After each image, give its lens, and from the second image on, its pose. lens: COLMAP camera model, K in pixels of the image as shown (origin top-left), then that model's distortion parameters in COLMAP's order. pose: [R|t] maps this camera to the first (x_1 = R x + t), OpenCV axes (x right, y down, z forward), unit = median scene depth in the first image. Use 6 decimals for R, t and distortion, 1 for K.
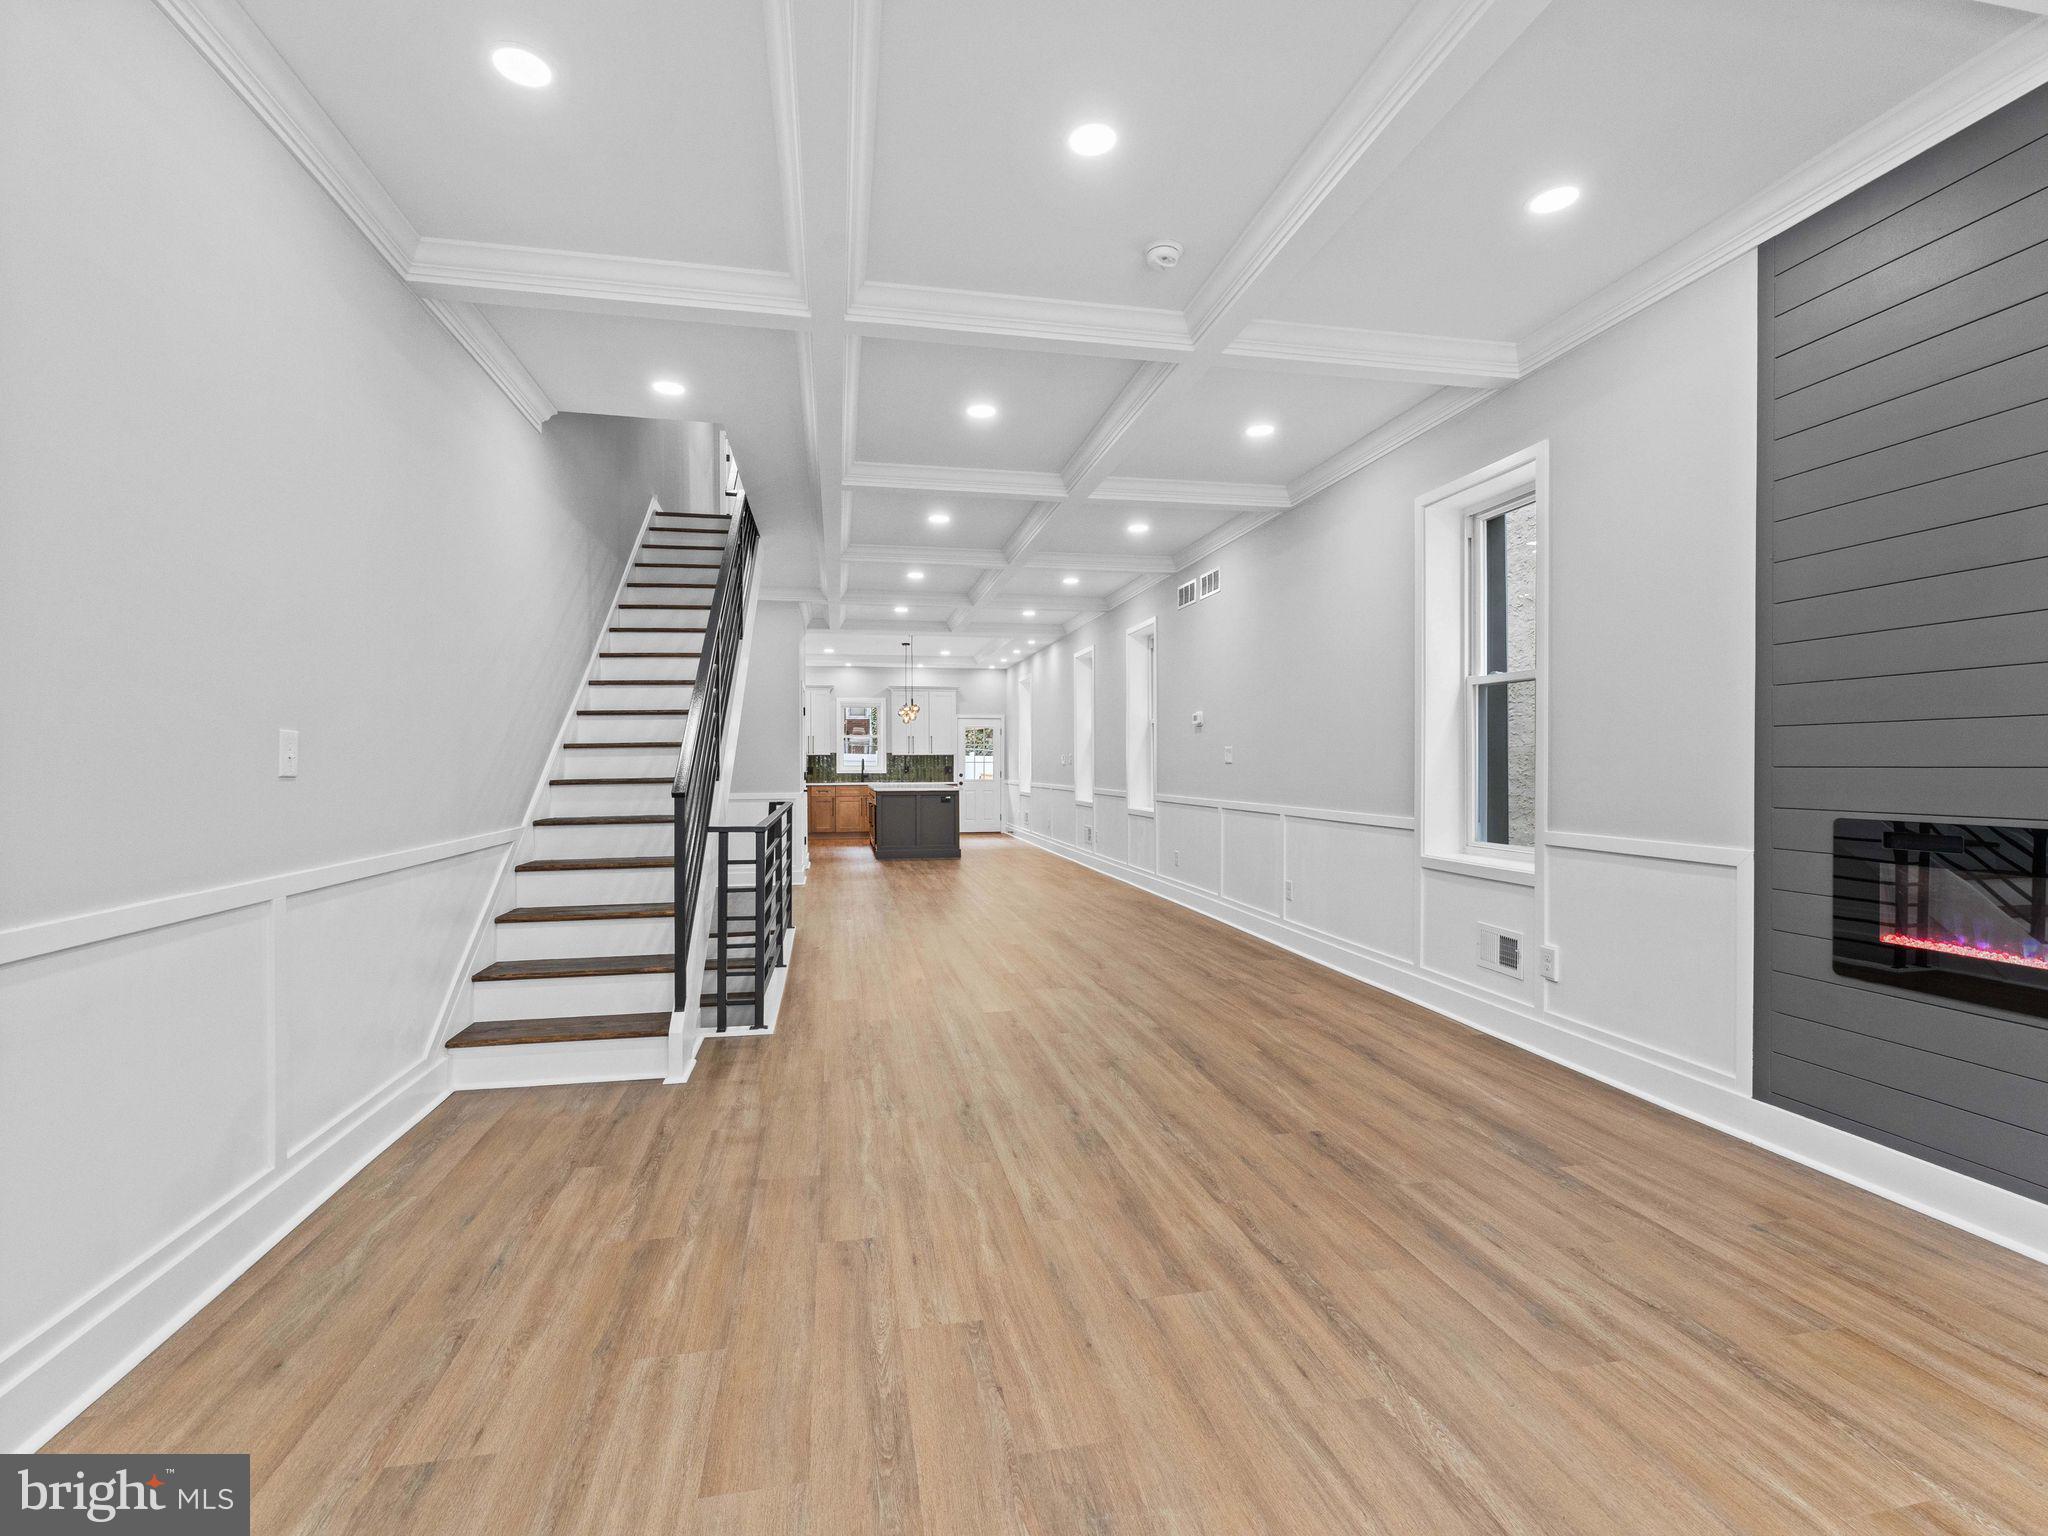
lens RADIAL K [[932.7, 0, 1019.9], [0, 932.7, 768.3], [0, 0, 1]] dist [0.001101, -0.000131]
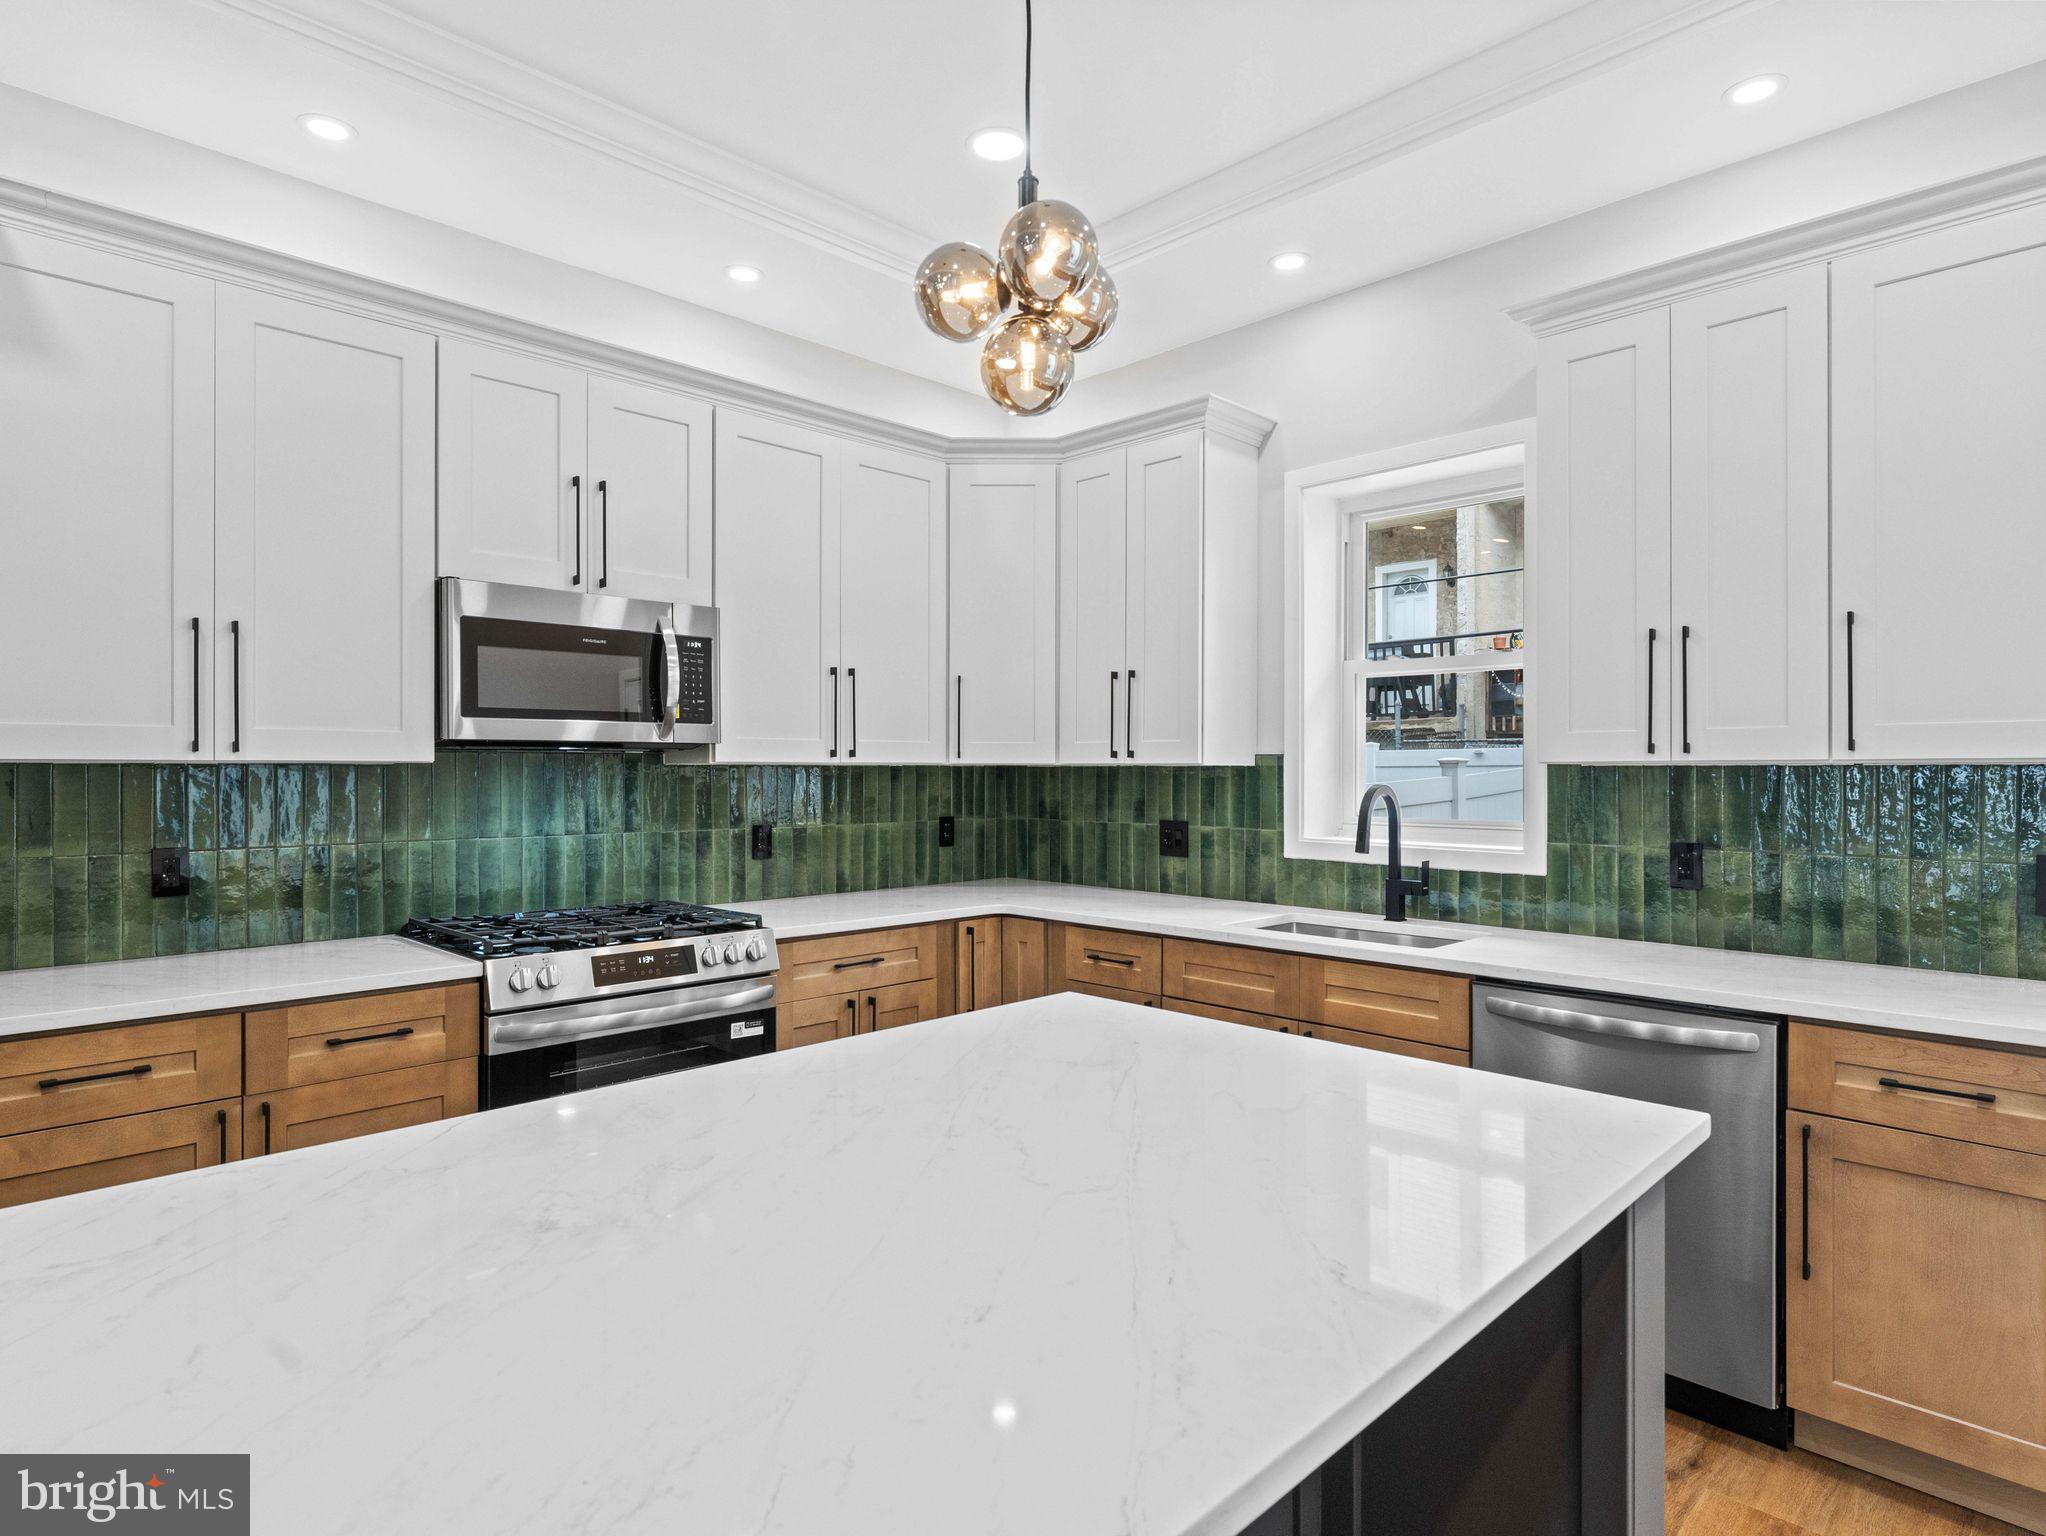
lens RADIAL K [[1113.0, 0, 1017.2], [0, 1113.0, 771.9], [0, 0, 1]] dist [-0.001786, -0.001162]
pose [[0.551656, 0.005664, -0.834052, -0.159640], [-0.006328, 0.999977, 0.002606, -0.064267], [0.834047, 0.003841, 0.551679, 4.048522]]
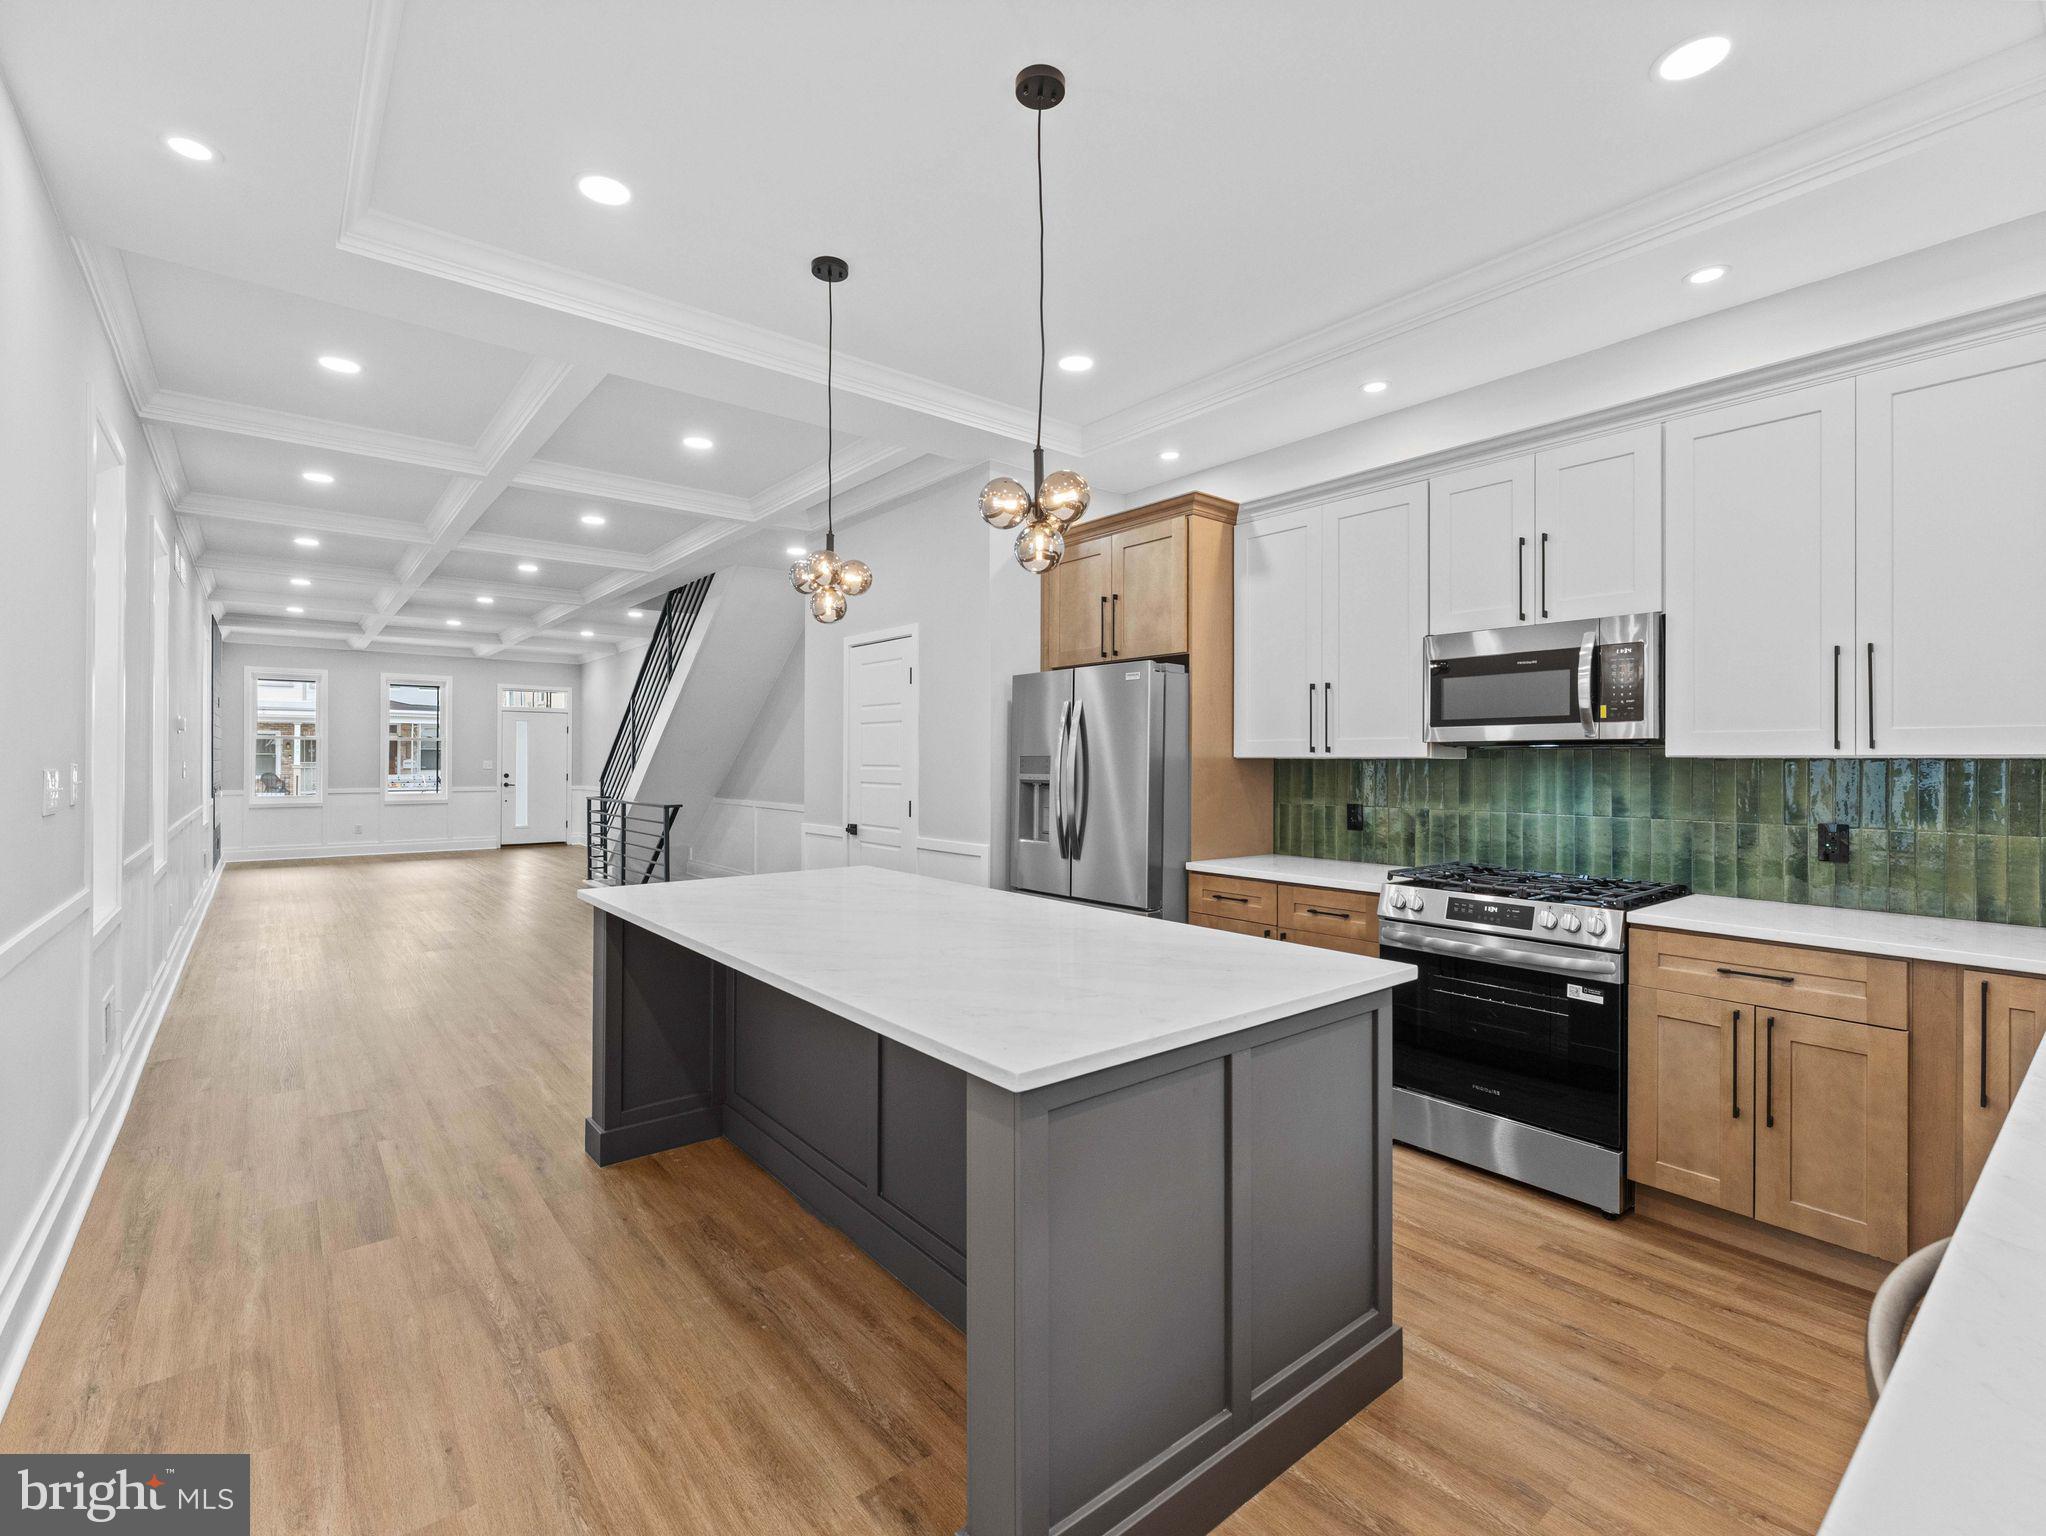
lens RADIAL K [[920.6, 0, 1020.0], [0, 920.6, 754.8], [0, 0, 1]] dist [-0.002175, -0.000841]
pose [[-0.880040, -0.002394, -0.474893, -0.181195], [-0.002866, 0.999996, 0.000271, -0.068548], [0.474891, 0.001600, -0.880043, 4.885437]]
